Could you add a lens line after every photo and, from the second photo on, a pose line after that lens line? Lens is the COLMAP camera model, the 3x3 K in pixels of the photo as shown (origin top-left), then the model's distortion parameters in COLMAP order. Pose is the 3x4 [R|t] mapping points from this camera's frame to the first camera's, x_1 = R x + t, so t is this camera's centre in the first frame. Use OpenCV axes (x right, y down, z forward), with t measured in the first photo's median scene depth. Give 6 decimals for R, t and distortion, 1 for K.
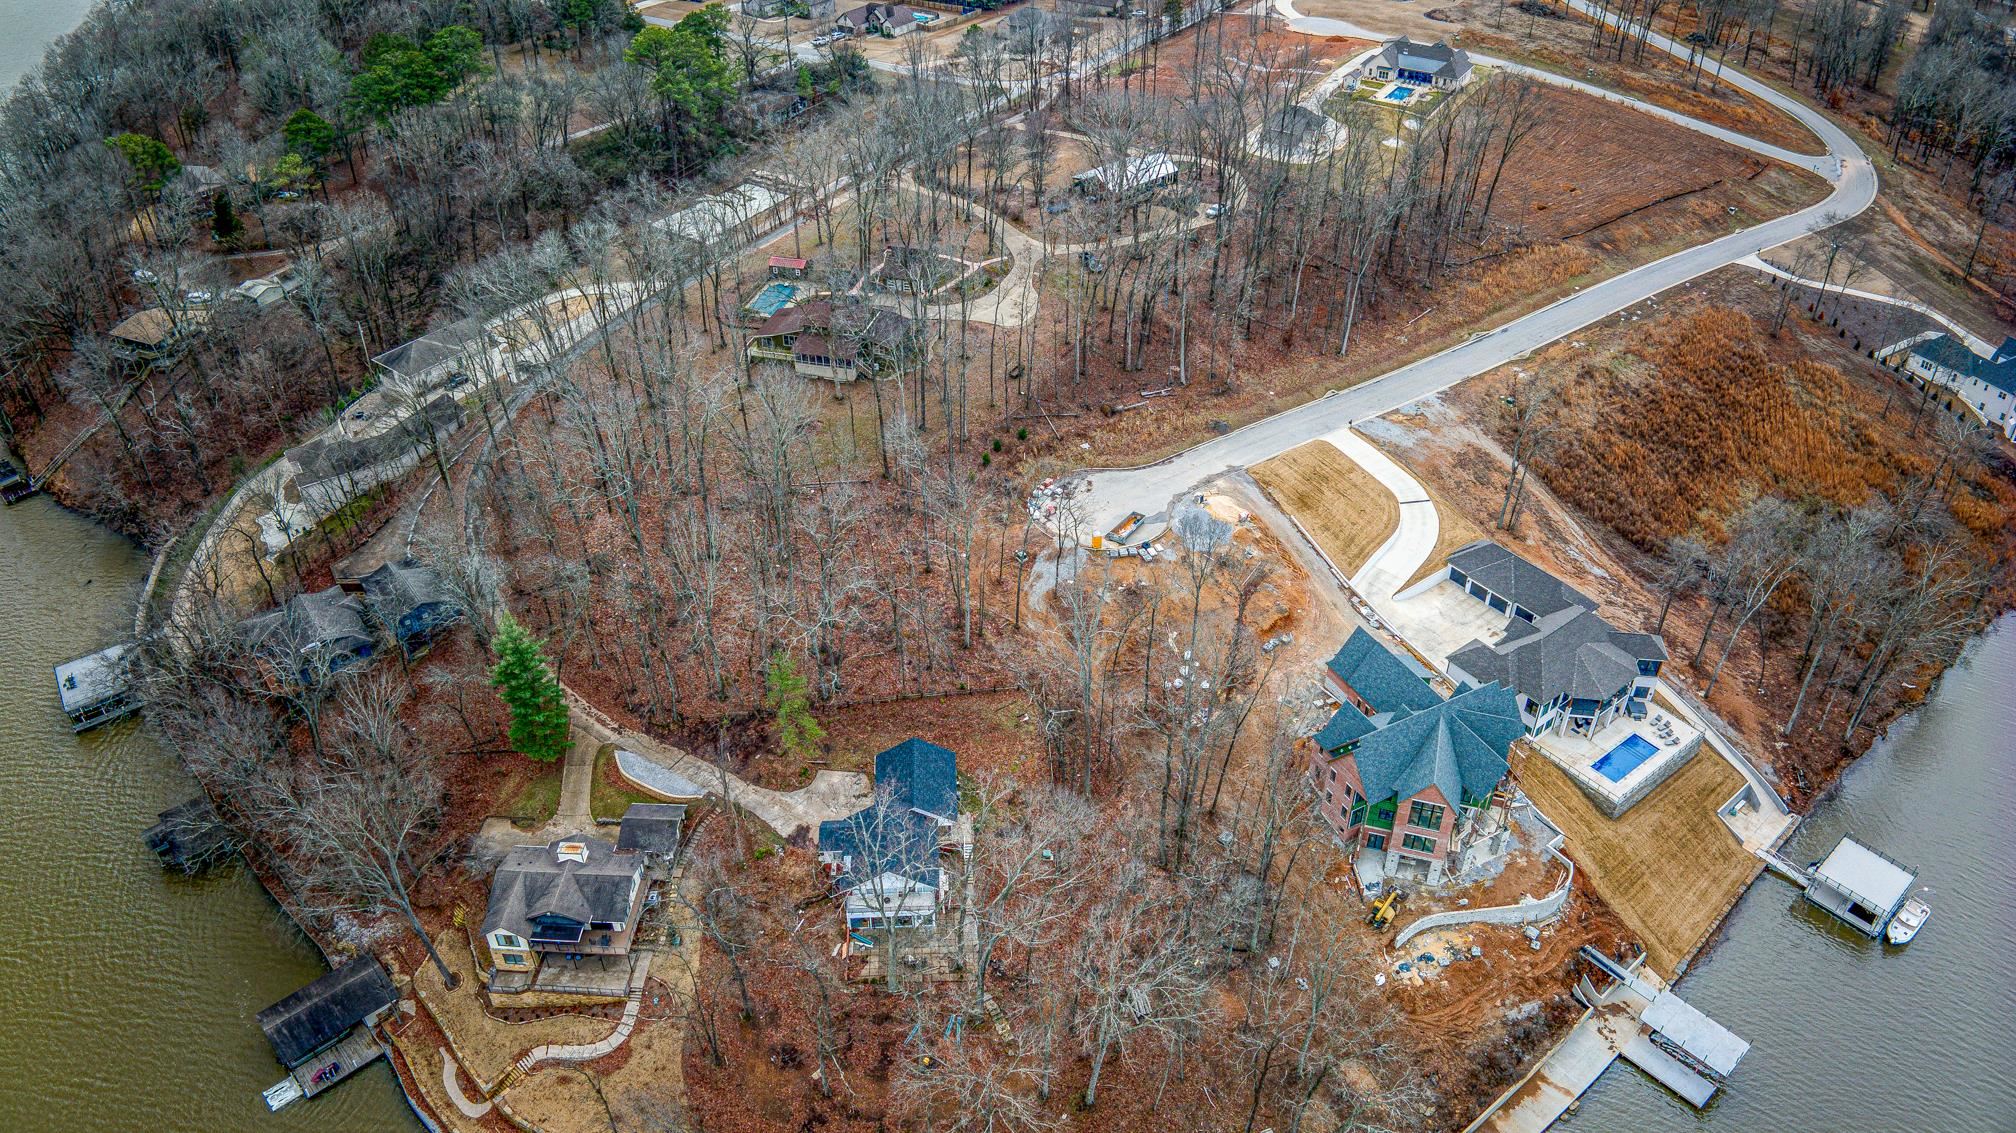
lens RADIAL K [[1418.1, 0, 1010.0], [0, 1418.1, 560.4], [0, 0, 1]] dist [-0.111352, -0.006420]
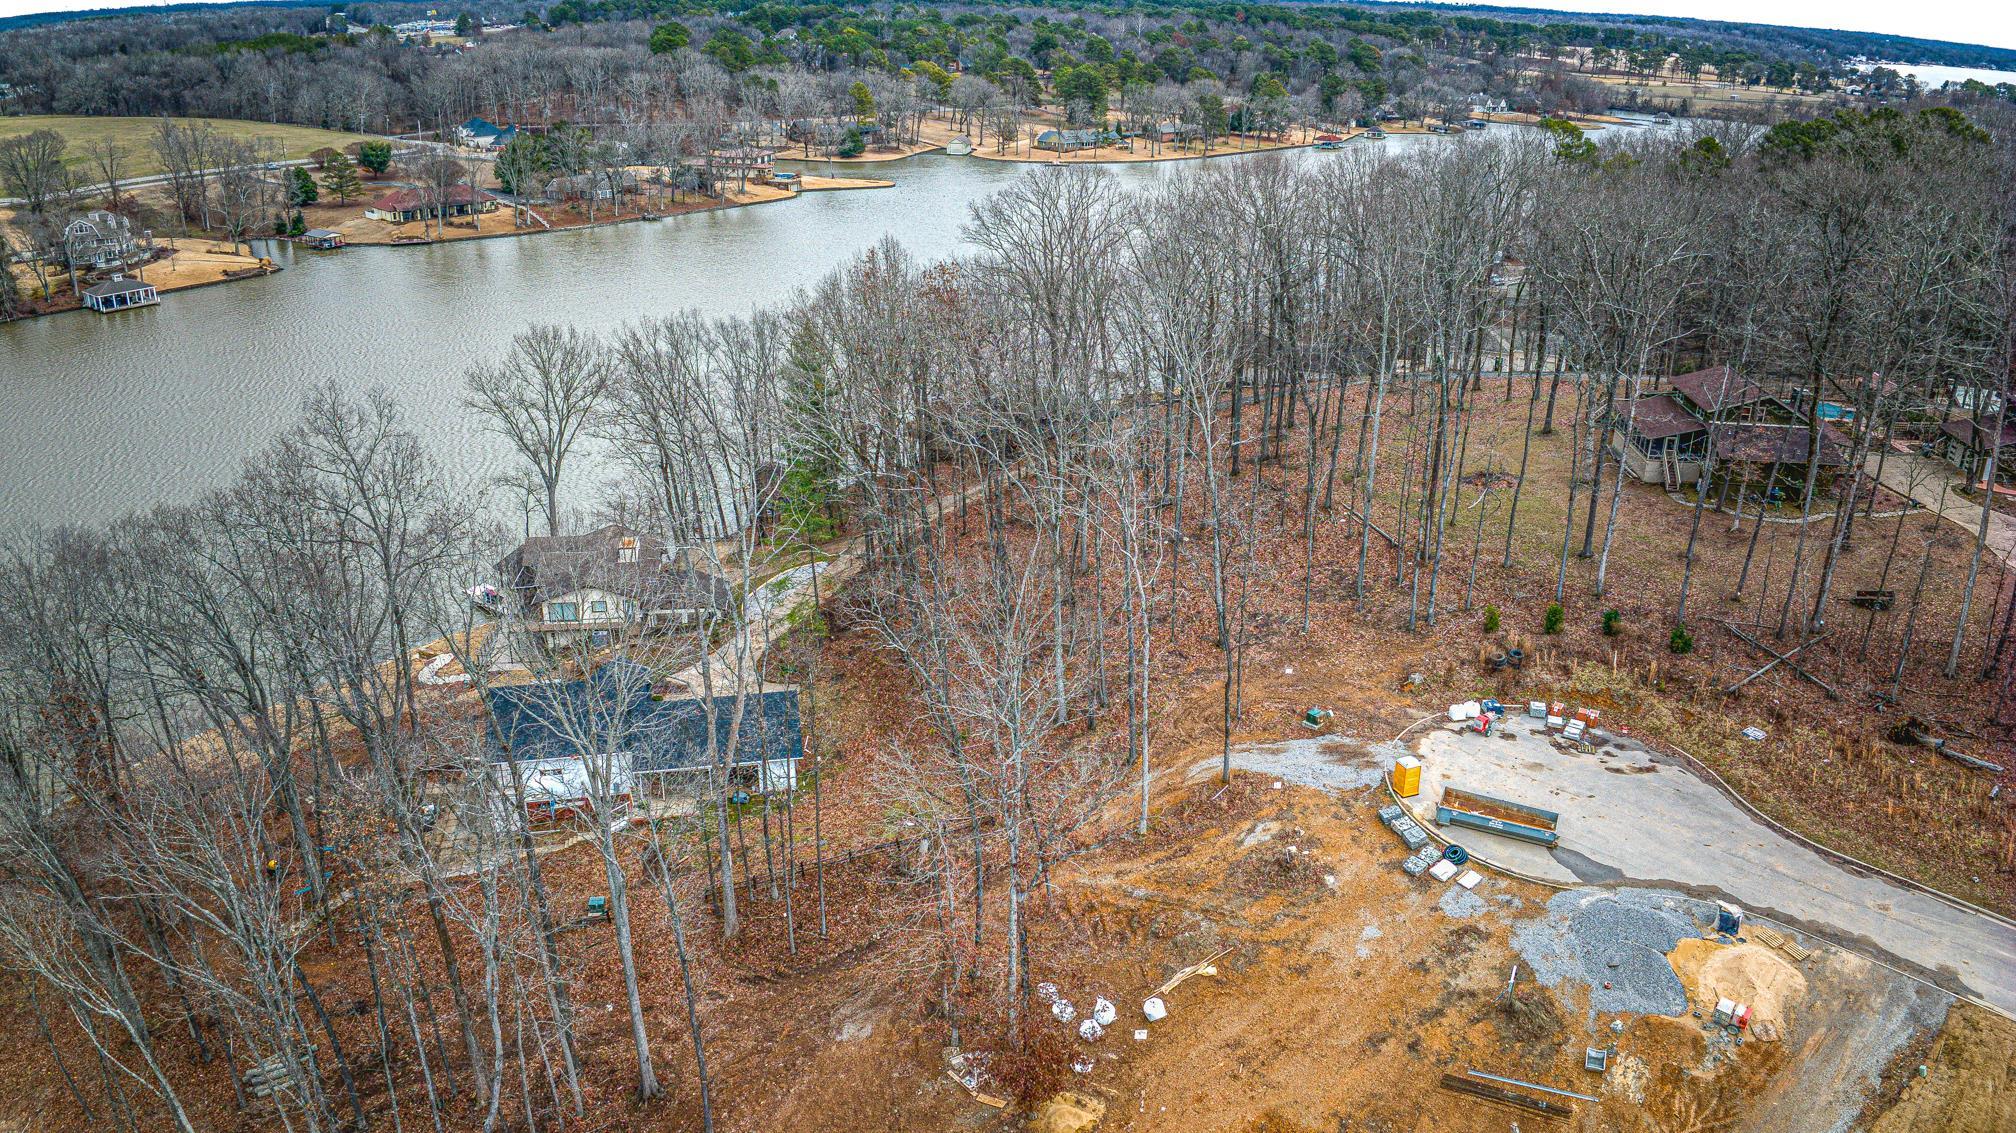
lens RADIAL K [[1418.1, 0, 1011.2], [0, 1418.1, 559.0], [0, 0, 1]] dist [-0.111352, -0.006420]
pose [[0.151184, 0.373628, -0.915175, 0.381183], [-0.582929, 0.781404, 0.222717, -0.084979], [0.798334, 0.499811, 0.335934, 0.677930]]
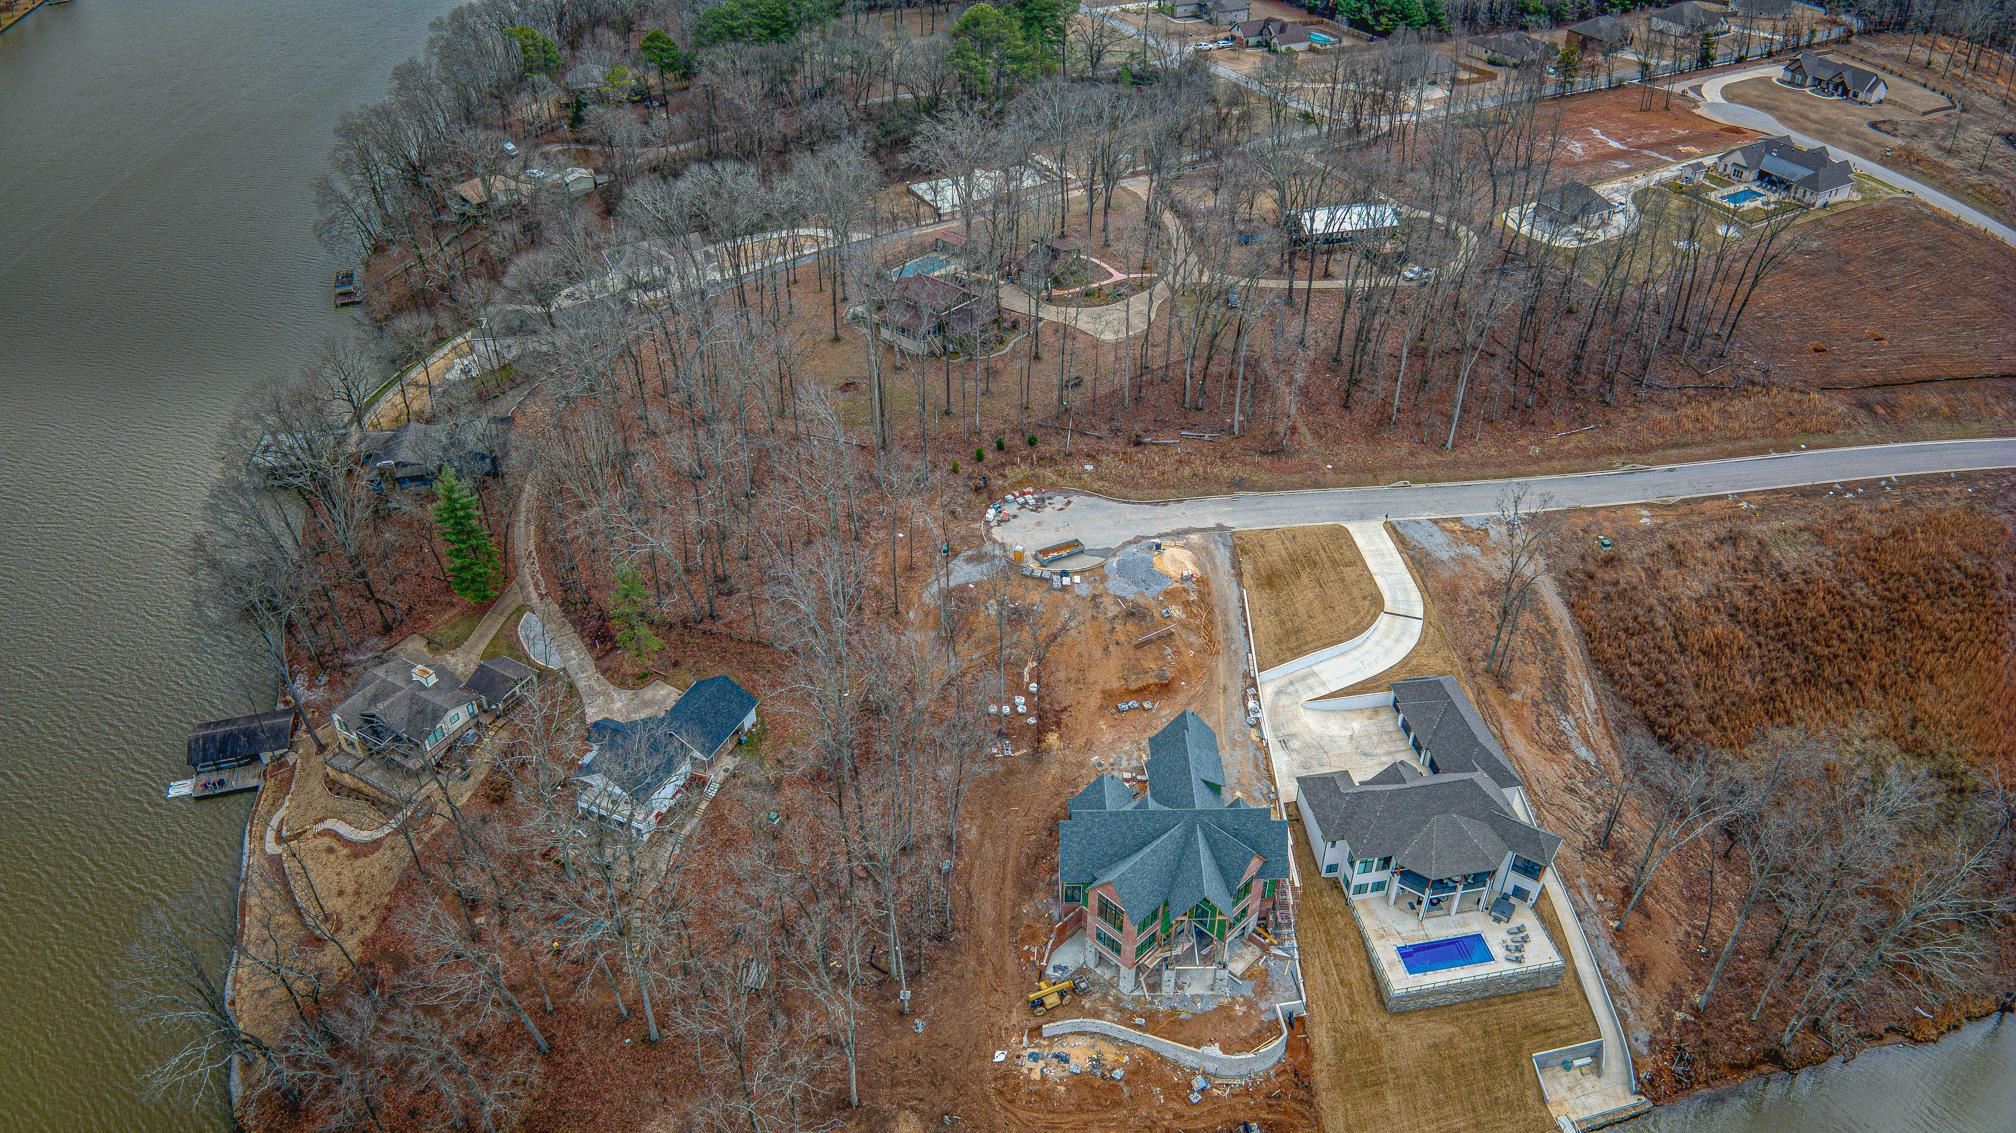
lens RADIAL K [[1418.1, 0, 1009.9], [0, 1418.1, 557.4], [0, 0, 1]] dist [-0.111352, -0.006420]
pose [[0.890303, 0.265643, -0.369858, 0.393515], [-0.267907, 0.962332, 0.046283, -0.052816], [0.368221, 0.057882, 0.927935, 0.074492]]
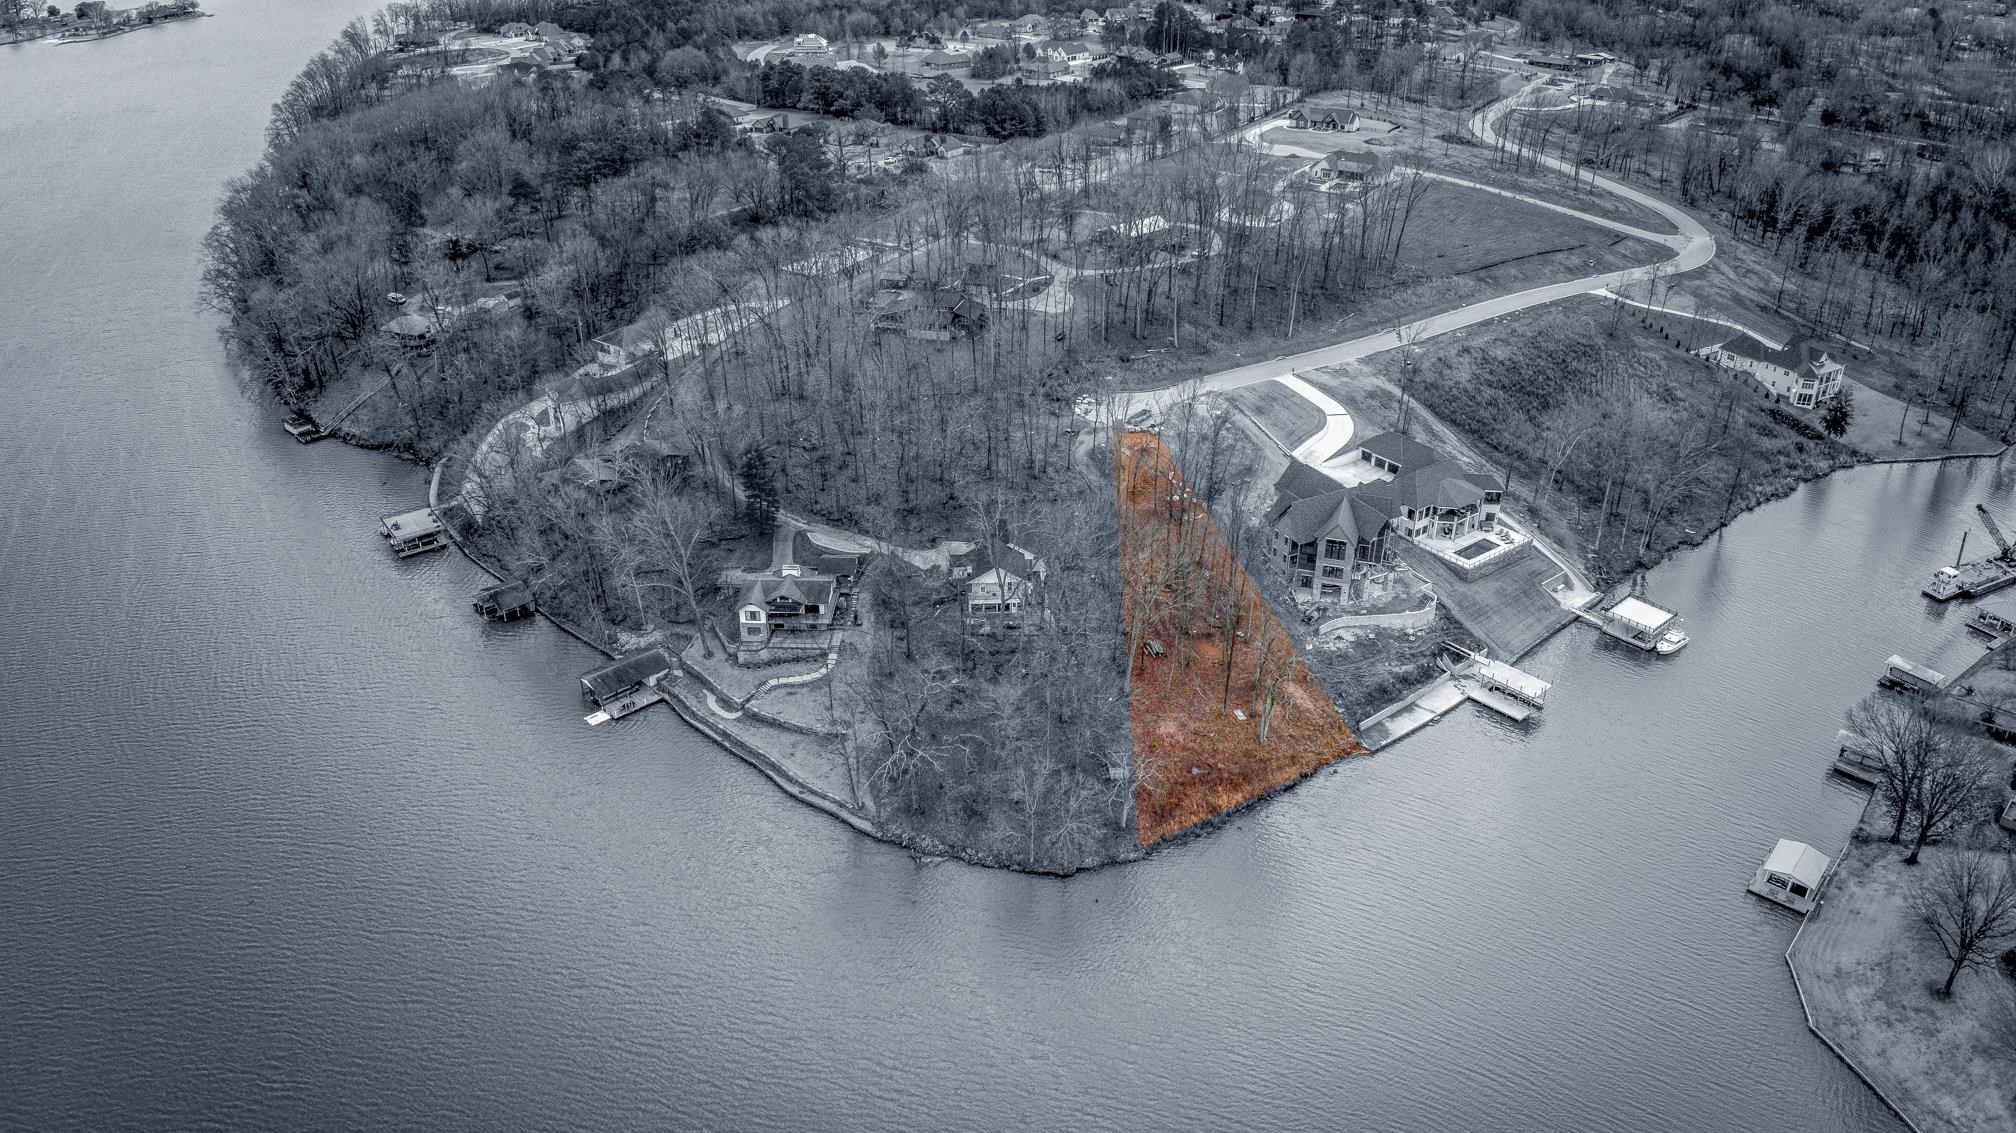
lens RADIAL K [[1418.1, 0, 1005.3], [0, 1418.1, 557.2], [0, 0, 1]] dist [-0.111352, -0.006420]
pose [[0.999999, 0.000839, -0.000781, -0.054433], [-0.000937, 0.990762, -0.135612, 0.306918], [0.000660, 0.135613, 0.990762, -0.428266]]
